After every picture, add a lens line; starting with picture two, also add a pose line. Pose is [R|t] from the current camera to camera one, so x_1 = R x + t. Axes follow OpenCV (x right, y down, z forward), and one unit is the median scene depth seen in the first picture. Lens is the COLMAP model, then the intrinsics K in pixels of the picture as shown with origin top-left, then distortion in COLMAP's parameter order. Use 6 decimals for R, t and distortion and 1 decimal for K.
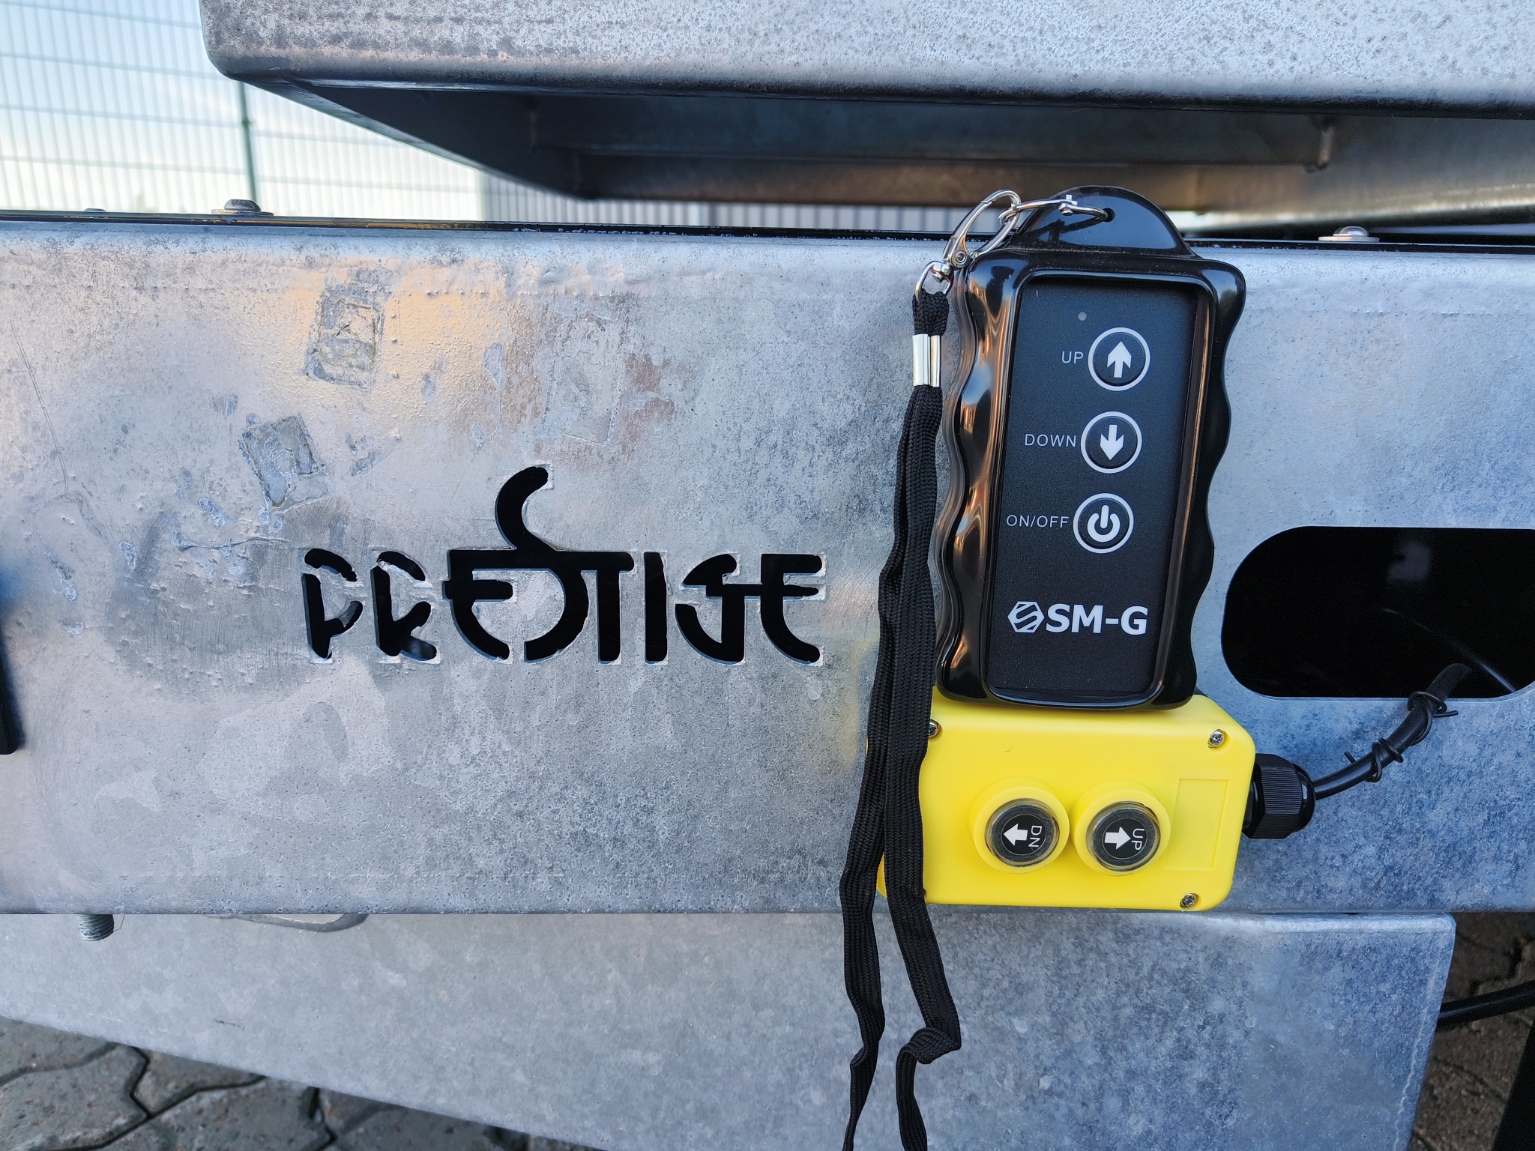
lens RADIAL K [[1115.6, 0, 767.5], [0, 1115.6, 575.5], [0, 0, 1]] dist [-0.006702, 0.007325]
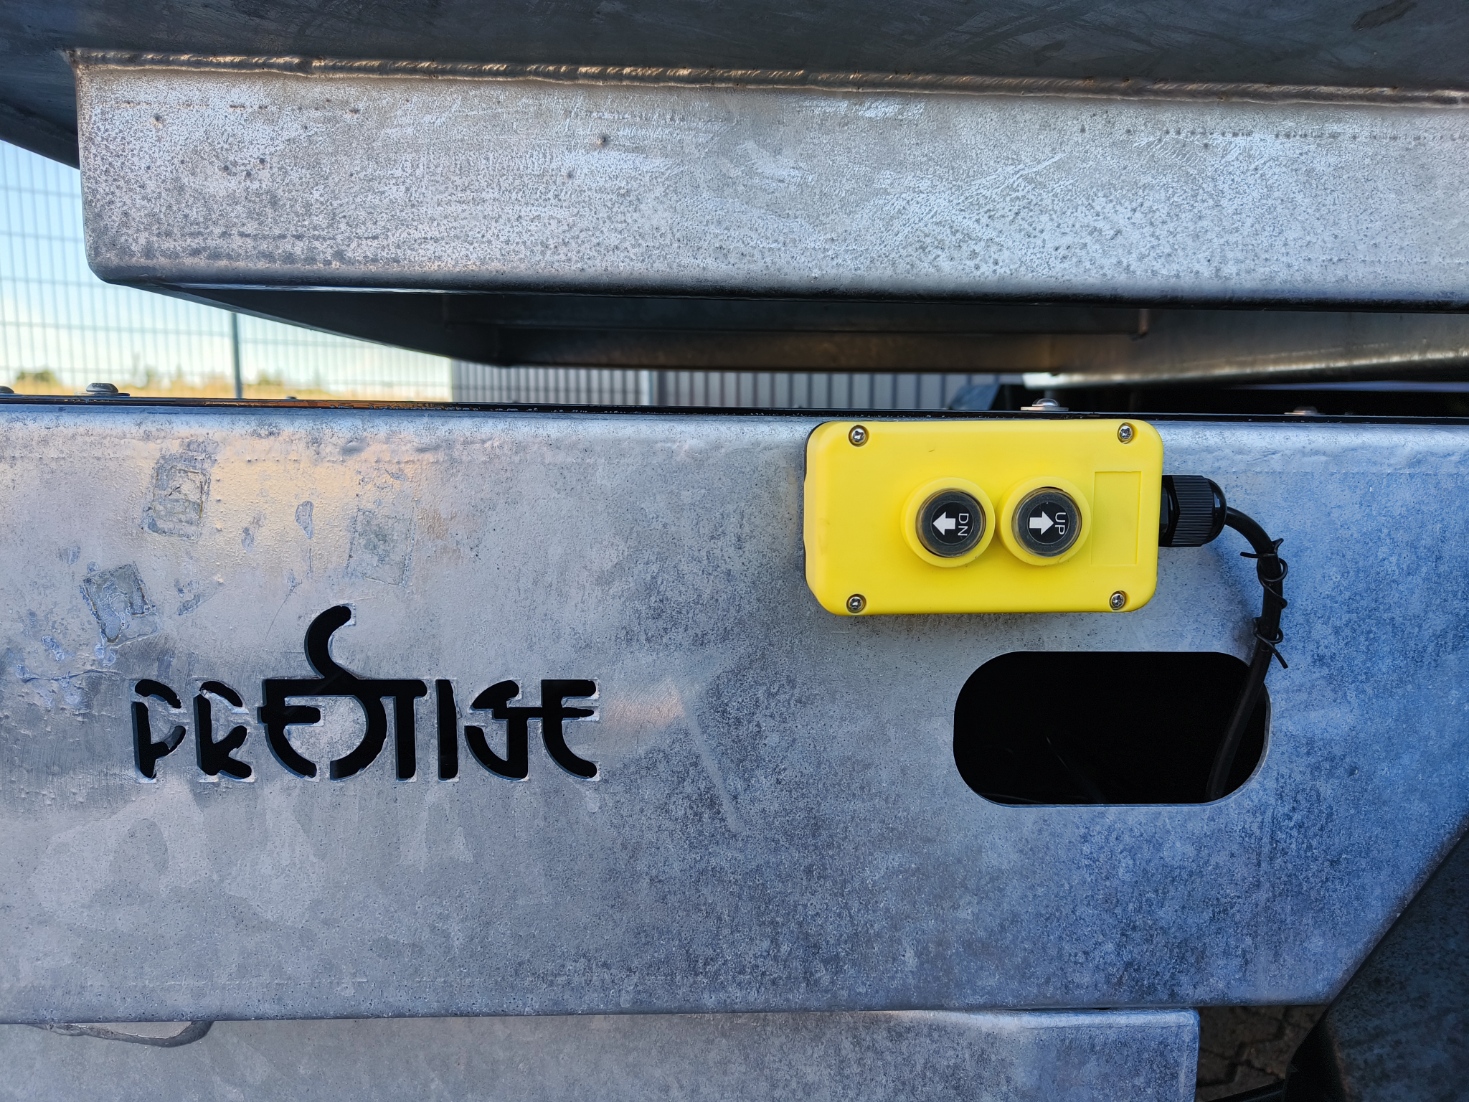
lens RADIAL K [[1060.2, 0, 734.5], [0, 1060.2, 551.0], [0, 0, 1]] dist [-0.006079, 0.008686]
pose [[0.999851, -0.008205, 0.015172, 0.172232], [0.010313, 0.989445, -0.144541, 0.008204], [-0.013826, 0.144676, 0.989382, -0.090550]]
